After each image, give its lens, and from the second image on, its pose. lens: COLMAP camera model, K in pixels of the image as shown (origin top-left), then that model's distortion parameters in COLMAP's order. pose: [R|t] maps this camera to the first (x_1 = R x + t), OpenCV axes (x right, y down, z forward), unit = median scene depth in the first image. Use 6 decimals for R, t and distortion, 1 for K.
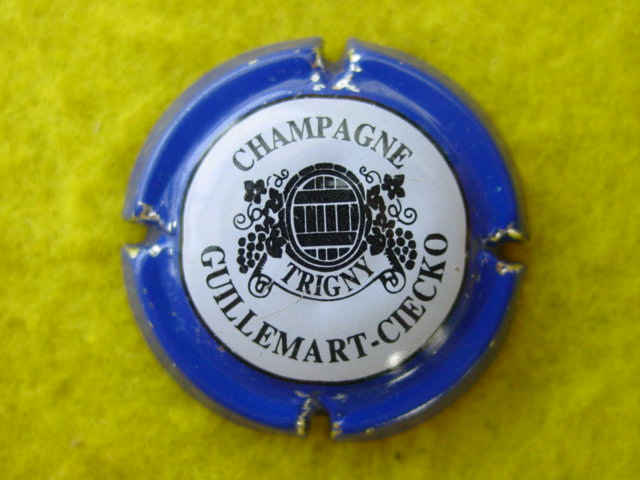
lens RADIAL K [[350.6, 0, 321.8], [0, 350.6, 237.8], [0, 0, 1]] dist [0.003854, -0.003086]
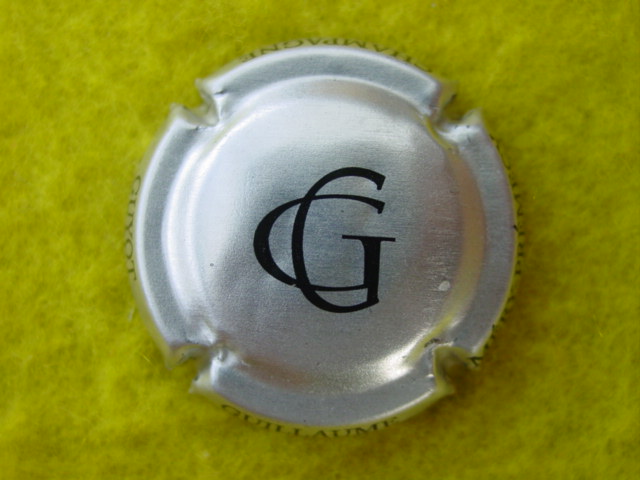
lens RADIAL K [[350.6, 0, 318.4], [0, 350.6, 238.2], [0, 0, 1]] dist [0.003854, -0.003086]
pose [[0.999813, -0.018553, 0.005536, -0.104437], [0.018453, 0.999672, 0.017738, -0.541515], [-0.005863, -0.017632, 0.999827, -0.010537]]
